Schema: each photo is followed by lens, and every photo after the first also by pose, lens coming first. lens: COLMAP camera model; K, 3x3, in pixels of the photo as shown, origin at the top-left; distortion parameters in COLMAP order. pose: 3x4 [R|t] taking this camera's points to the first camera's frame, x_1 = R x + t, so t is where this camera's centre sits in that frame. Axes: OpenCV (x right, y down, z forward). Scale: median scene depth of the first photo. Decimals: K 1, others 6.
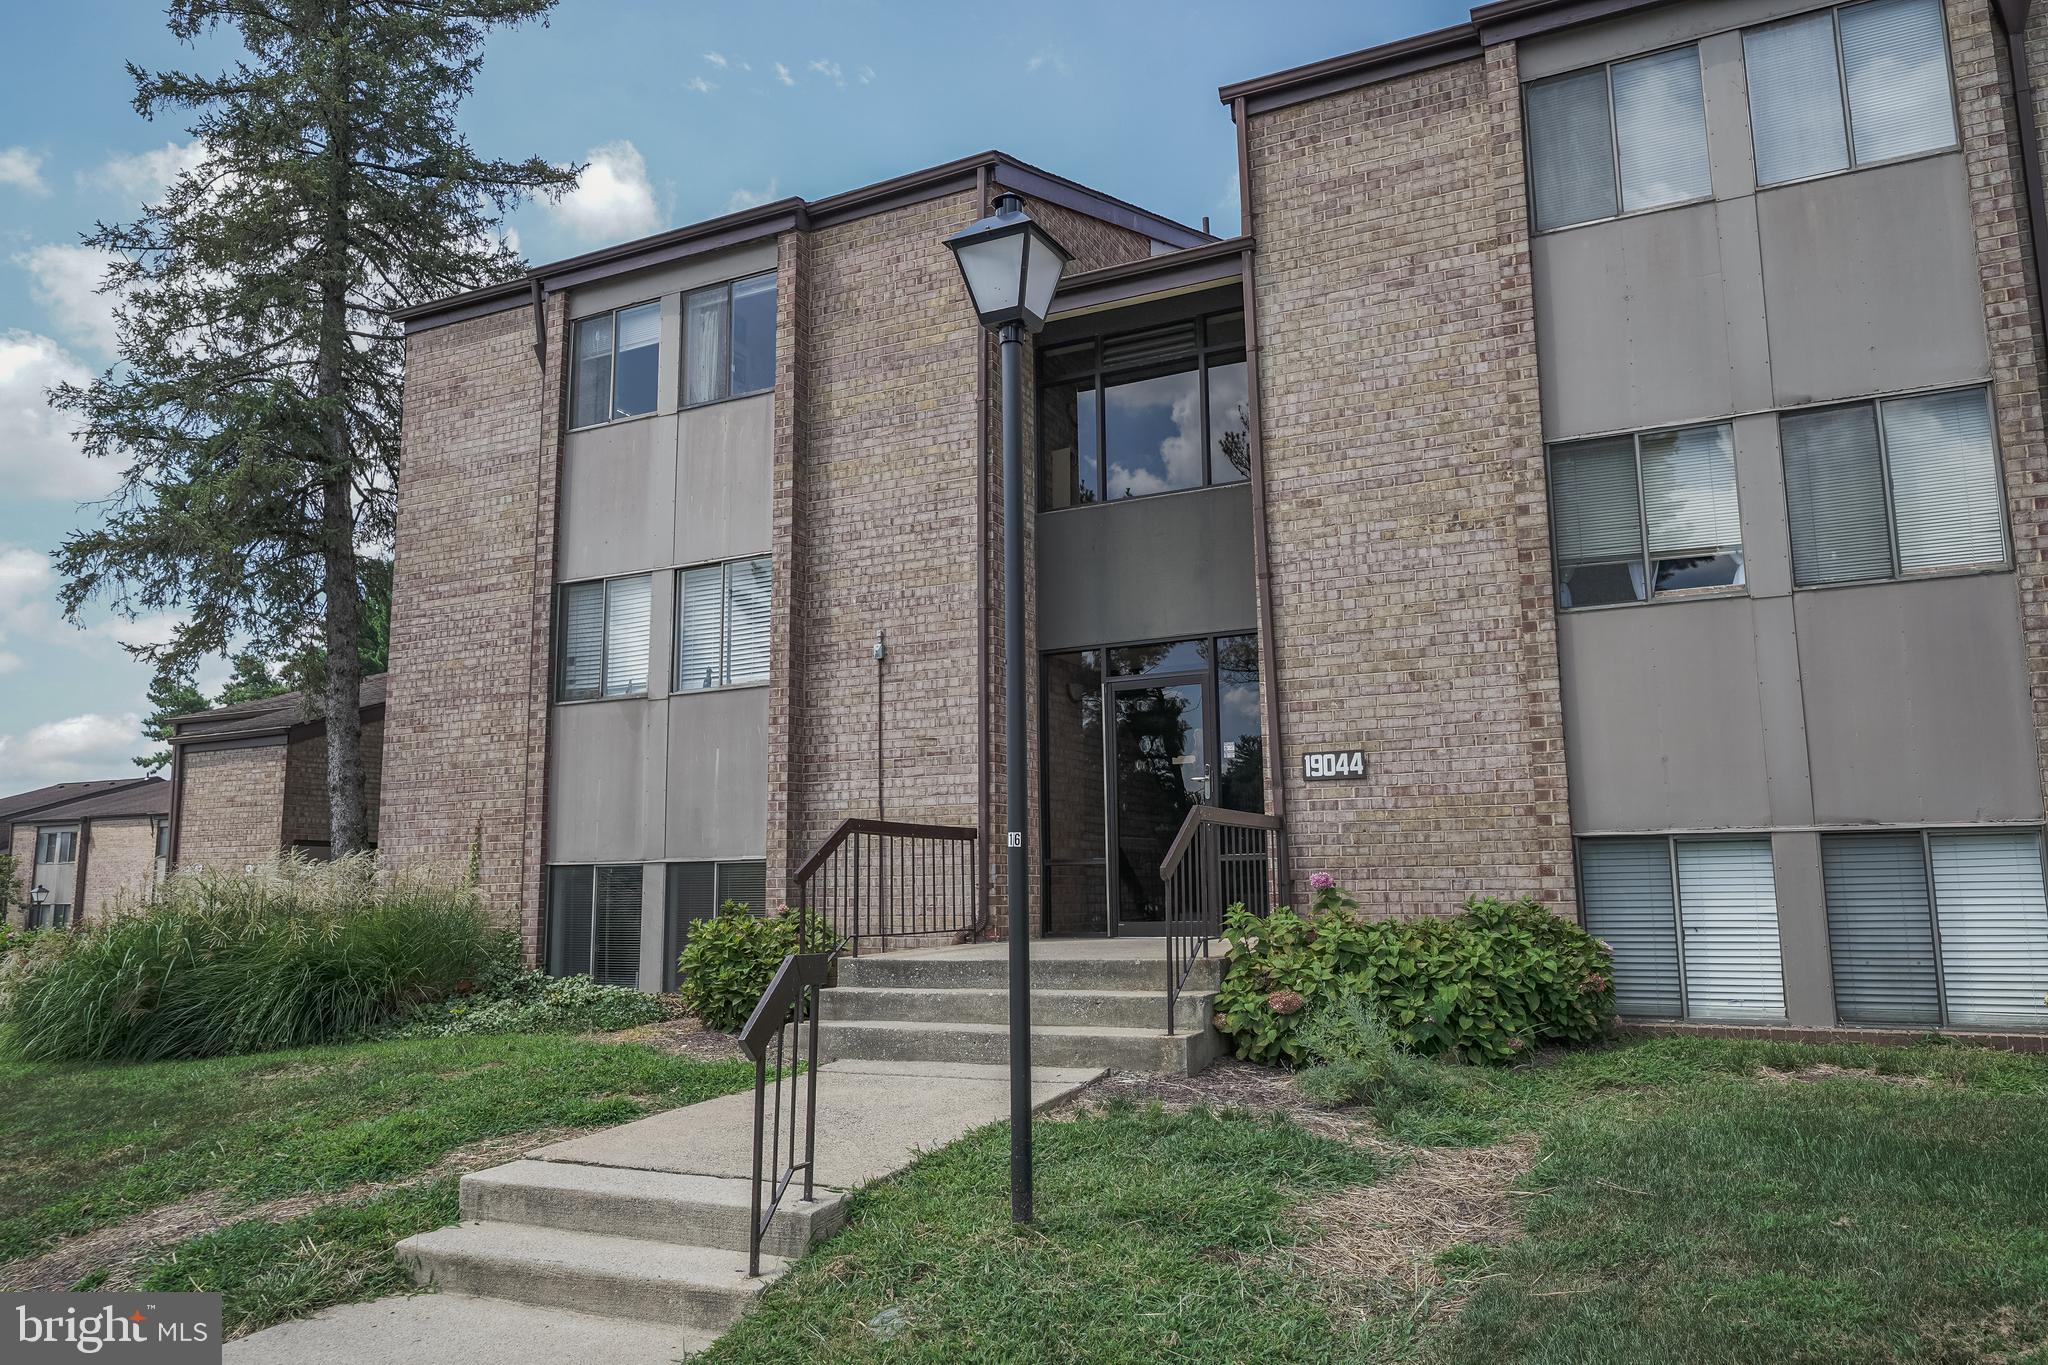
lens RADIAL K [[1372.0, 0, 1024.4], [0, 1372.0, 659.0], [0, 0, 1]] dist [-0.001688, -0.000940]
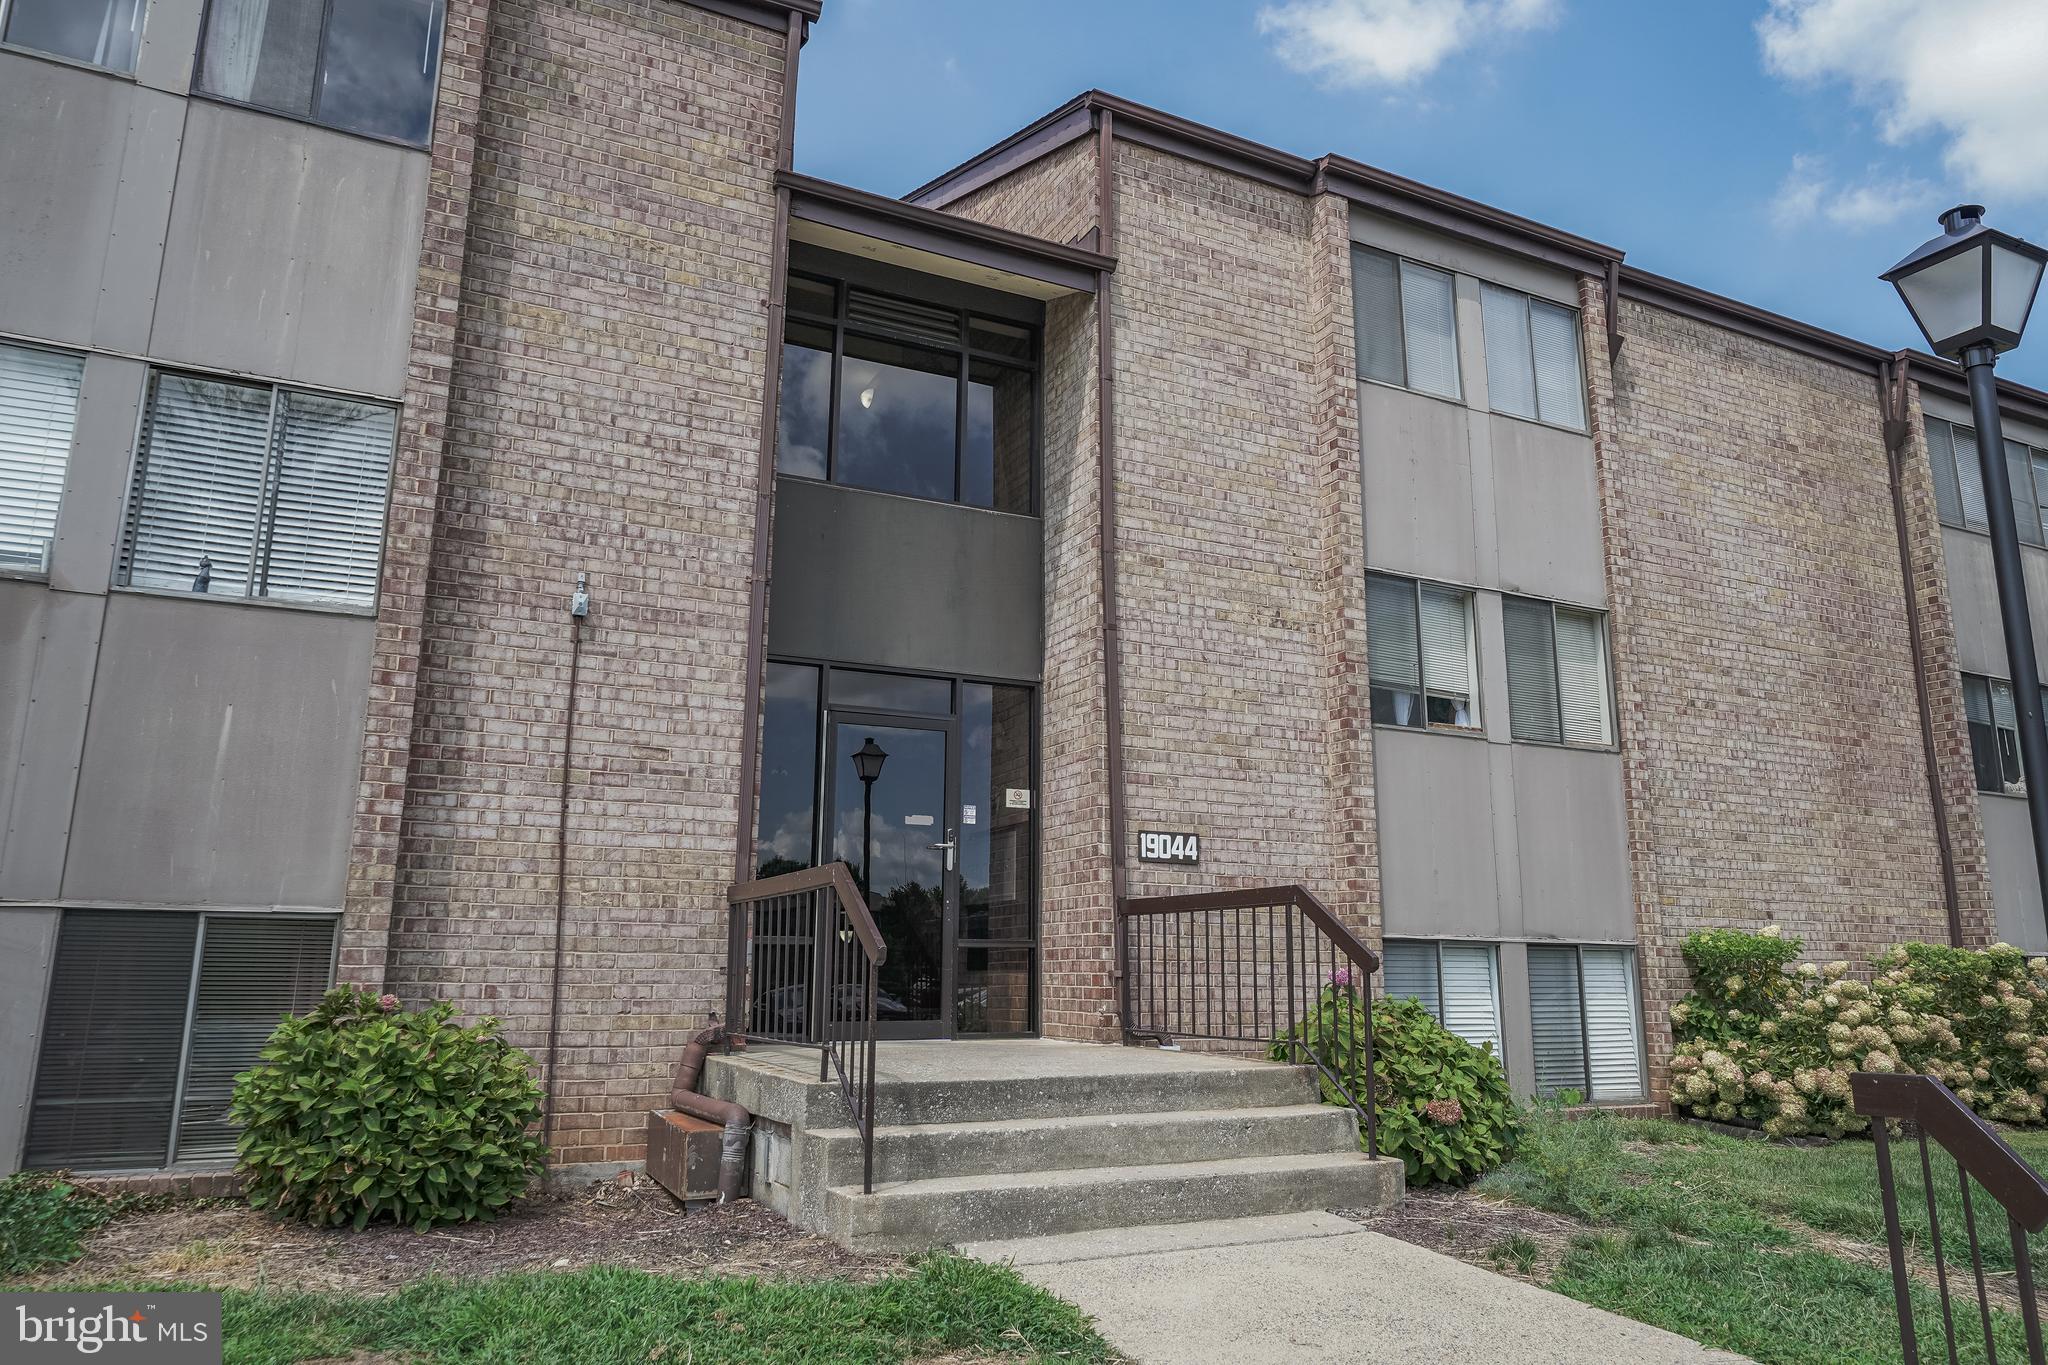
lens RADIAL K [[1372.0, 0, 1024.4], [0, 1372.0, 659.0], [0, 0, 1]] dist [-0.001688, -0.000940]
pose [[0.613599, 0.196863, 0.764683, -0.543786], [-0.146235, 0.980002, -0.134953, 0.089206], [-0.775958, -0.029016, 0.630117, 0.485536]]
